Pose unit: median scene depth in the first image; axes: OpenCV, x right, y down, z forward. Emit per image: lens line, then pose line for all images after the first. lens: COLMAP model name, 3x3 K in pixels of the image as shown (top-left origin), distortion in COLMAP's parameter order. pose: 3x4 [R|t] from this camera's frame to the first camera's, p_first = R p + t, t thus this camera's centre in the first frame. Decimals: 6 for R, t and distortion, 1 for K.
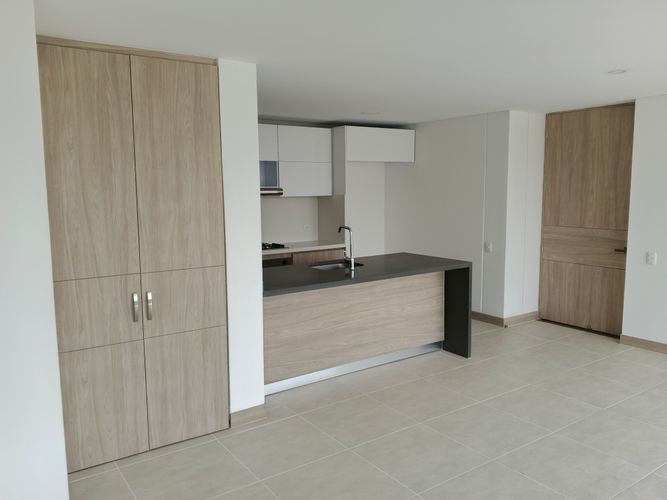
lens RADIAL K [[524.0, 0, 334.3], [0, 524.0, 255.3], [0, 0, 1]] dist [0.132906, -0.250503]
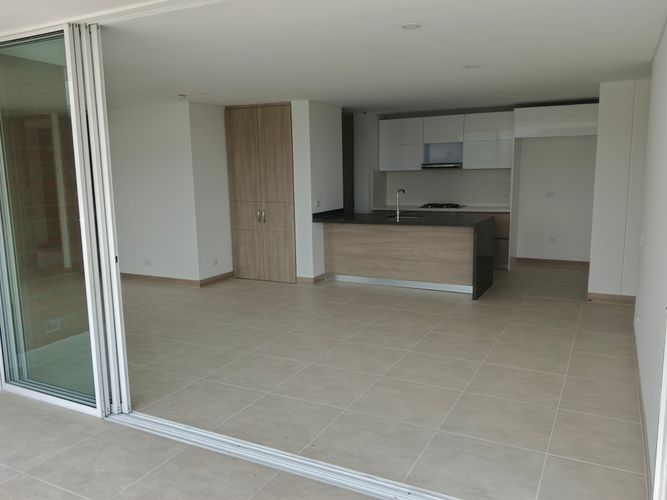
lens RADIAL K [[534.8, 0, 333.5], [0, 534.8, 250.0], [0, 0, 1]] dist [0.250915, -0.503058]
pose [[0.473087, 0.137094, -0.870284, 1.159742], [-0.104658, 0.989569, 0.098993, -0.014939], [0.874777, 0.044250, 0.482501, 0.092095]]
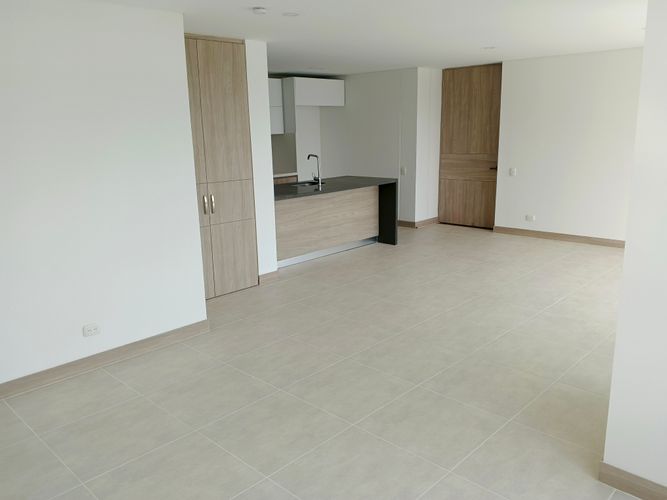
lens RADIAL K [[534.8, 0, 333.5], [0, 534.8, 250.0], [0, 0, 1]] dist [0.250915, -0.503058]
pose [[0.979963, -0.057824, 0.190603, -0.196125], [0.040304, 0.994704, 0.094552, 0.058328], [-0.195061, -0.084976, 0.977103, -0.409072]]
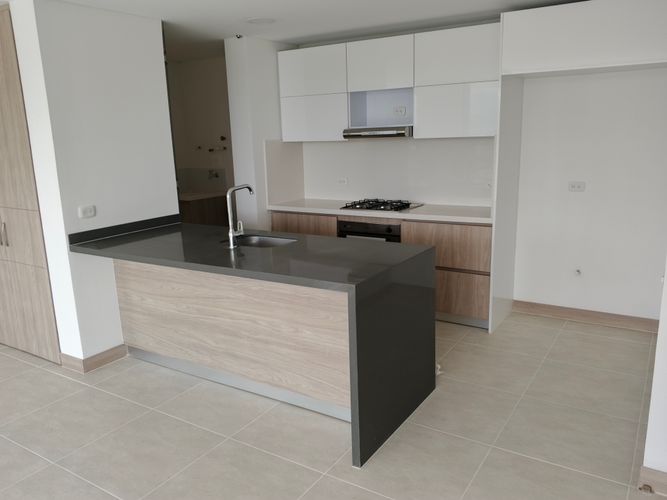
lens RADIAL K [[534.8, 0, 333.5], [0, 534.8, 250.0], [0, 0, 1]] dist [0.250915, -0.503058]
pose [[0.382596, 0.200121, -0.901982, 0.666626], [-0.096254, 0.979581, 0.176509, -0.101276], [0.918888, 0.019288, 0.394046, 0.751036]]
